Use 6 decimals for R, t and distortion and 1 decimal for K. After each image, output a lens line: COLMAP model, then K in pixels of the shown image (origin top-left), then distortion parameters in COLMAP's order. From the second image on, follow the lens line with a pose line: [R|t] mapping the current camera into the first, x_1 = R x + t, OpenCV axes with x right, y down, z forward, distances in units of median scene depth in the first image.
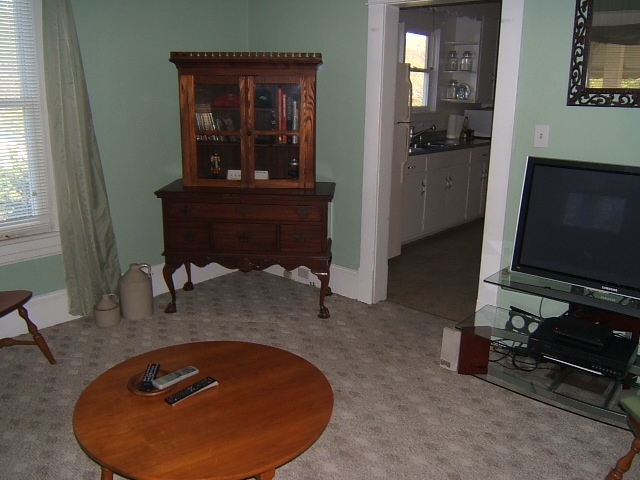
lens RADIAL K [[568.9, 0, 320.0], [0, 568.9, 240.0], [0, 0, 1]] dist [-0.011599, -0.017370]
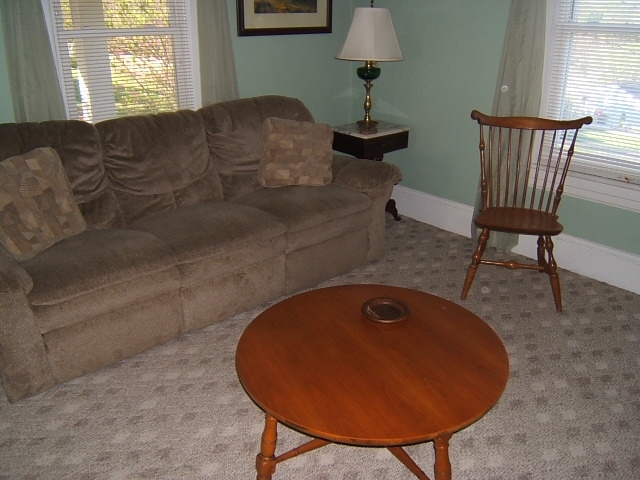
lens RADIAL K [[568.9, 0, 320.0], [0, 568.9, 240.0], [0, 0, 1]] dist [-0.011599, -0.017370]
pose [[-0.115466, 0.345187, -0.931404, 0.431863], [-0.279778, 0.888411, 0.363937, -0.123999], [0.953096, 0.302608, -0.006005, 0.626545]]
